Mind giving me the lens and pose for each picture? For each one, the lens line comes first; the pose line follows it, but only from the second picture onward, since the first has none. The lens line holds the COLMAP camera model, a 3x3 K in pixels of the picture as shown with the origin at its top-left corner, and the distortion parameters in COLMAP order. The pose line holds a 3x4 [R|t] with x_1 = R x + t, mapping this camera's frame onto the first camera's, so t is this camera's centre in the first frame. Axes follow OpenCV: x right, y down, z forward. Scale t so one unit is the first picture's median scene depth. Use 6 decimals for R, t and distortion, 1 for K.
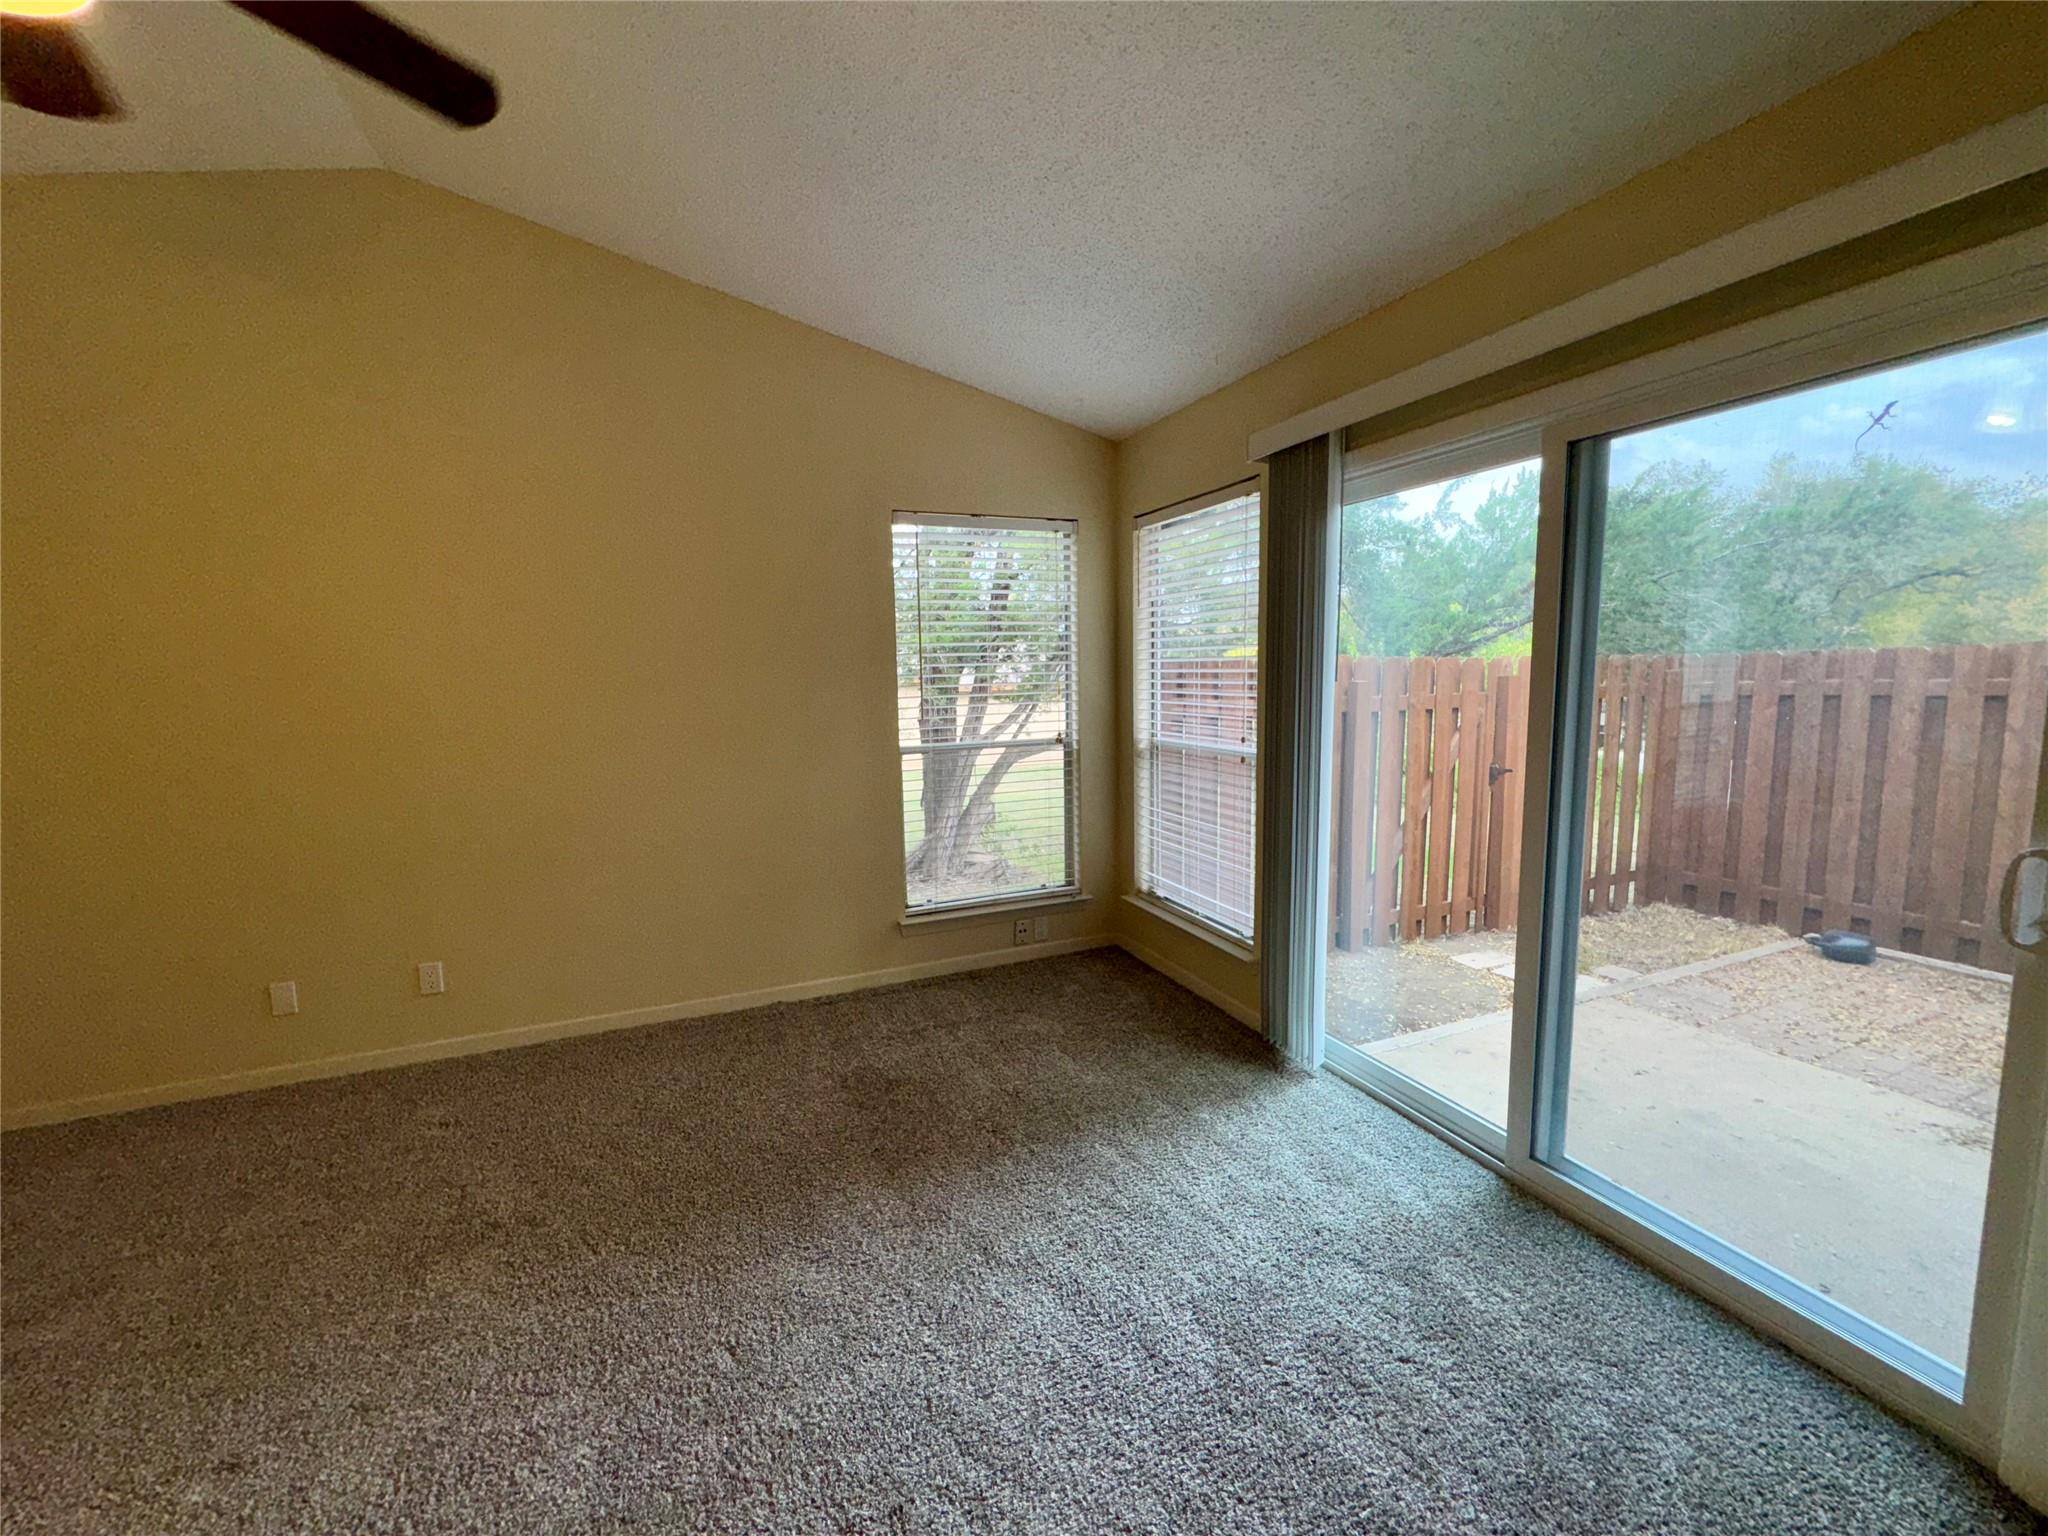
lens RADIAL K [[818.3, 0, 1022.1], [0, 818.3, 760.8], [0, 0, 1]] dist [-0.002470, -0.000213]
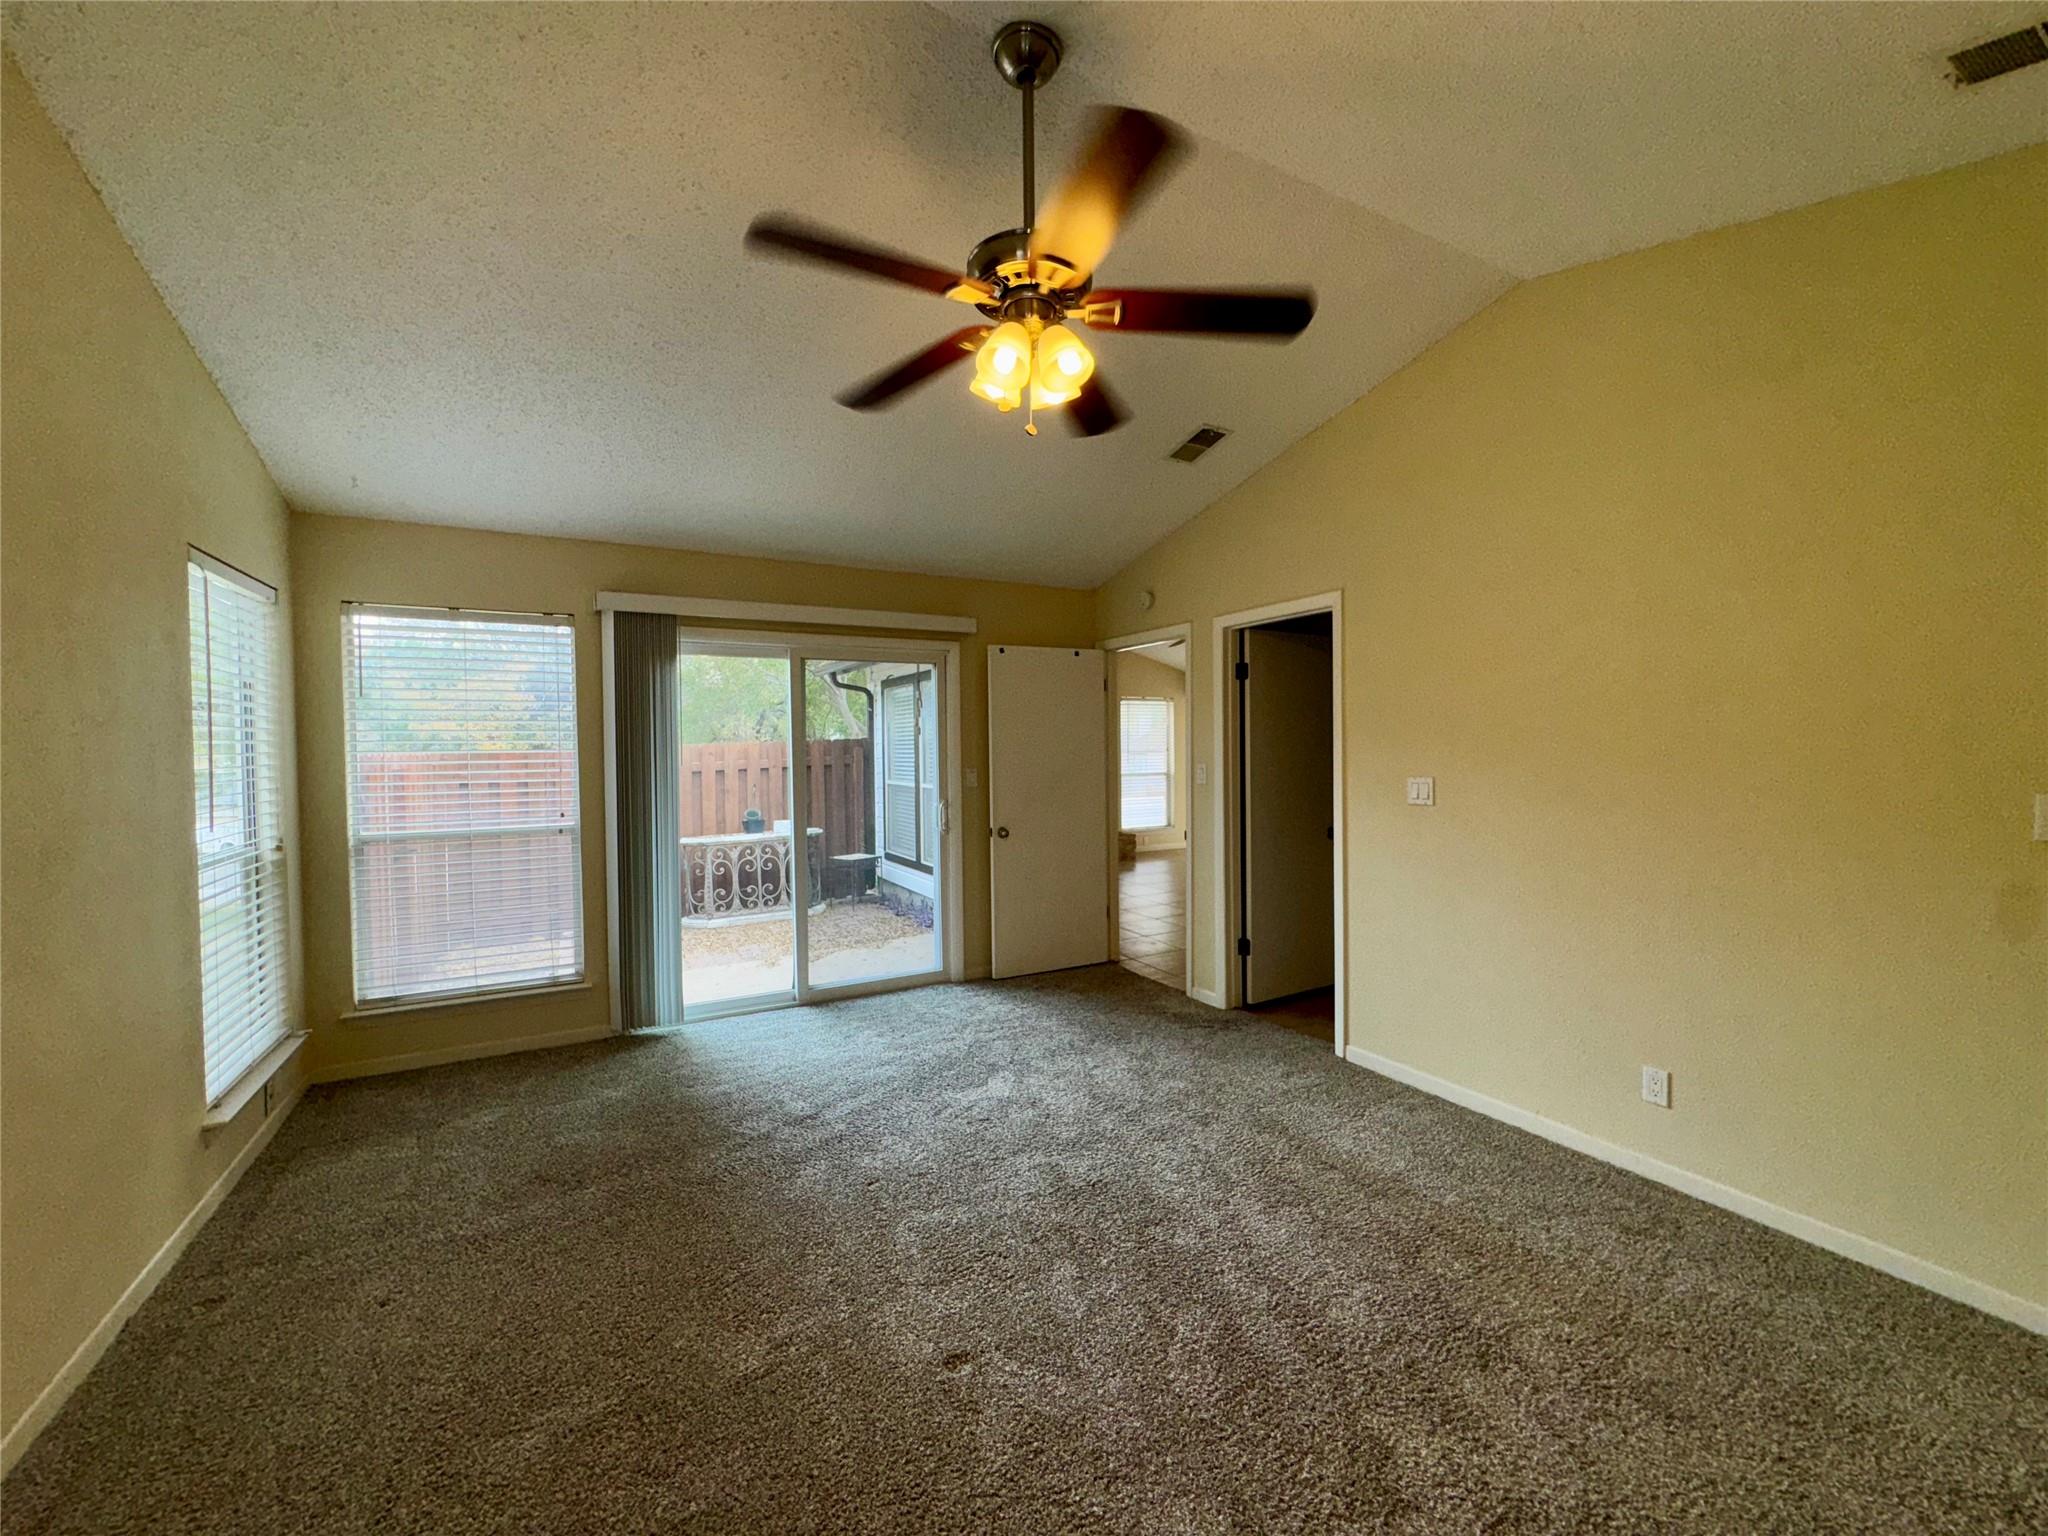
lens RADIAL K [[818.3, 0, 1022.7], [0, 818.3, 763.6], [0, 0, 1]] dist [-0.002470, -0.000213]
pose [[-0.092393, -0.012018, 0.995650, -1.008112], [0.118045, 0.992743, 0.022937, -0.047469], [-0.988701, 0.119651, -0.090304, 0.389412]]
